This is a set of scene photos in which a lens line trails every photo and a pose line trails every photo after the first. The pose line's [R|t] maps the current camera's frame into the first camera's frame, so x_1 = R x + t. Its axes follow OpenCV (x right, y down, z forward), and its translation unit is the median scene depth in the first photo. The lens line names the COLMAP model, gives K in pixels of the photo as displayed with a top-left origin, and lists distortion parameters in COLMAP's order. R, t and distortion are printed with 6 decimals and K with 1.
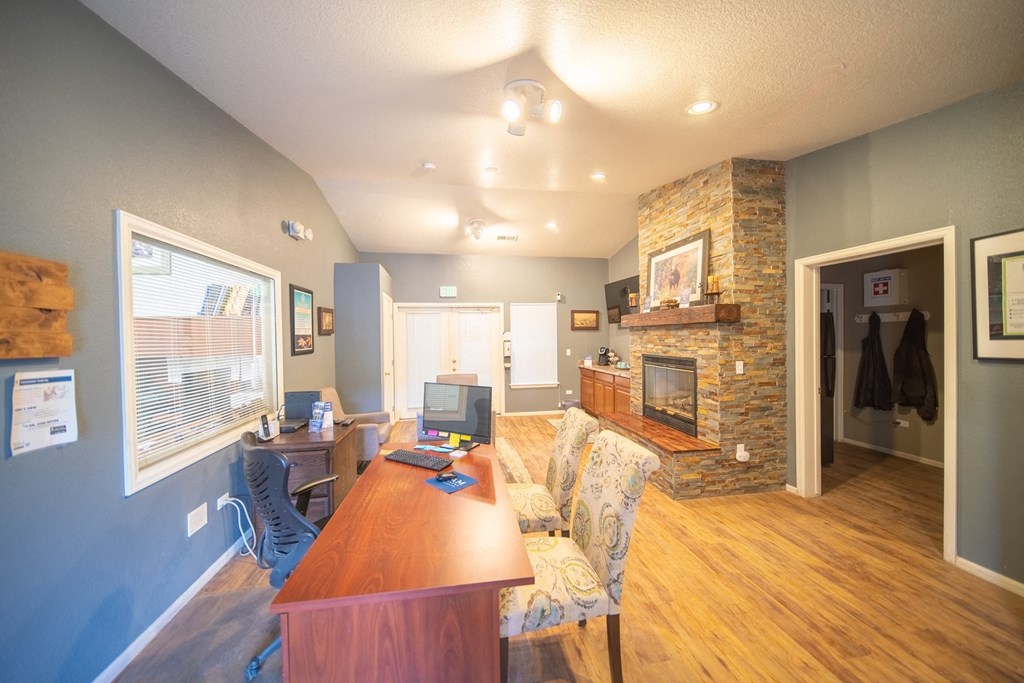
lens RADIAL K [[365.3, 0, 512.0], [0, 365.3, 341.5], [0, 0, 1]] dist [-0.000915, -0.000195]
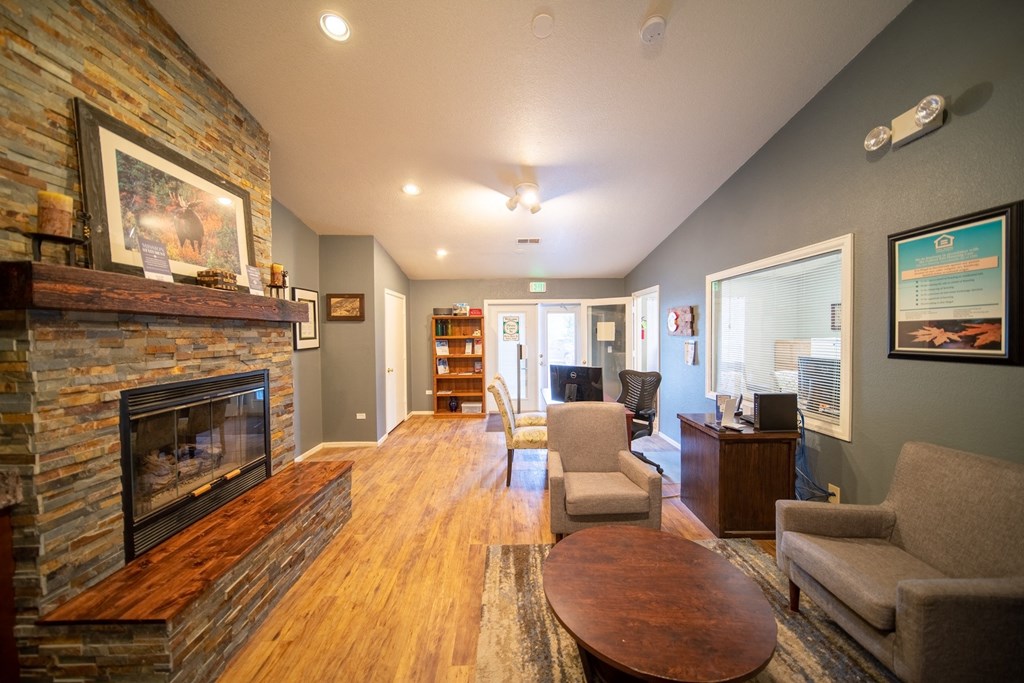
lens RADIAL K [[365.3, 0, 512.0], [0, 365.3, 341.5], [0, 0, 1]] dist [-0.000915, -0.000195]
pose [[-0.987162, 0.018468, 0.158652, -0.100641], [0.023801, 0.999211, 0.031784, -0.021078], [-0.157940, 0.035152, -0.986823, 1.752144]]
